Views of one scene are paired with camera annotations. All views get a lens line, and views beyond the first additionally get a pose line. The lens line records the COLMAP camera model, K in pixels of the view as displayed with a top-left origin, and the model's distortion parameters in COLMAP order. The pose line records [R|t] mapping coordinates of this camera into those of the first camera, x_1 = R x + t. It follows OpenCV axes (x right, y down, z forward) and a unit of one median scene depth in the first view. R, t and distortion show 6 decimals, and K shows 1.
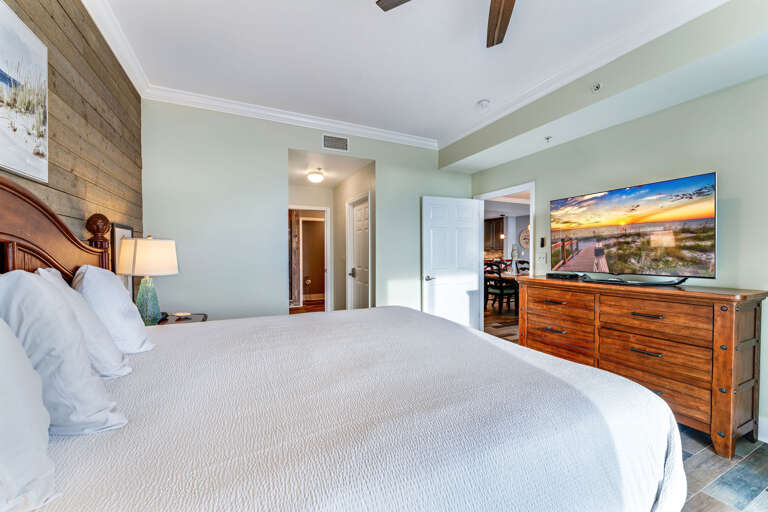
lens RADIAL K [[308.6, 0, 381.3], [0, 308.6, 249.7], [0, 0, 1]] dist [-0.007552, 0.000182]
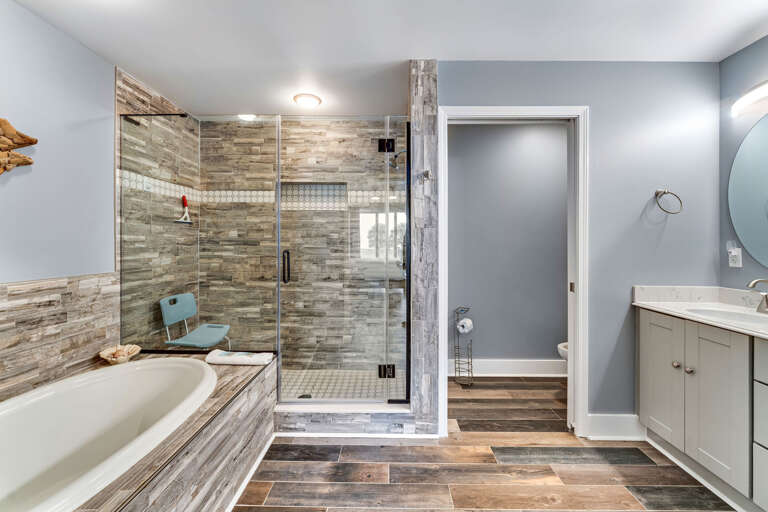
lens RADIAL K [[308.6, 0, 381.3], [0, 308.6, 249.7], [0, 0, 1]] dist [-0.007552, 0.000182]
pose [[0.898408, 0.004833, -0.439134, -0.187991], [0.005656, 0.999729, 0.022574, 0.013946], [0.439124, -0.022764, 0.898138, 0.722288]]
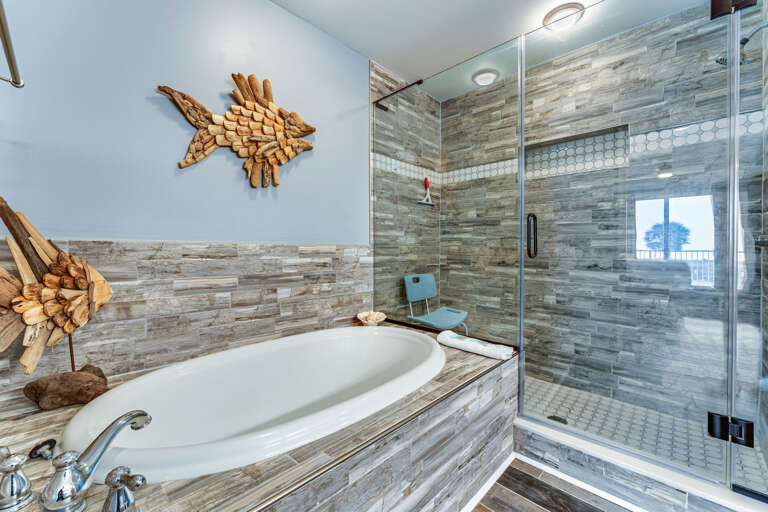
lens RADIAL K [[308.6, 0, 381.3], [0, 308.6, 249.7], [0, 0, 1]] dist [-0.007552, 0.000182]
pose [[0.351186, 0.000807, -0.936305, -0.216092], [0.011152, 0.999925, 0.005044, 0.033512], [0.936239, -0.012213, 0.351150, 0.752725]]
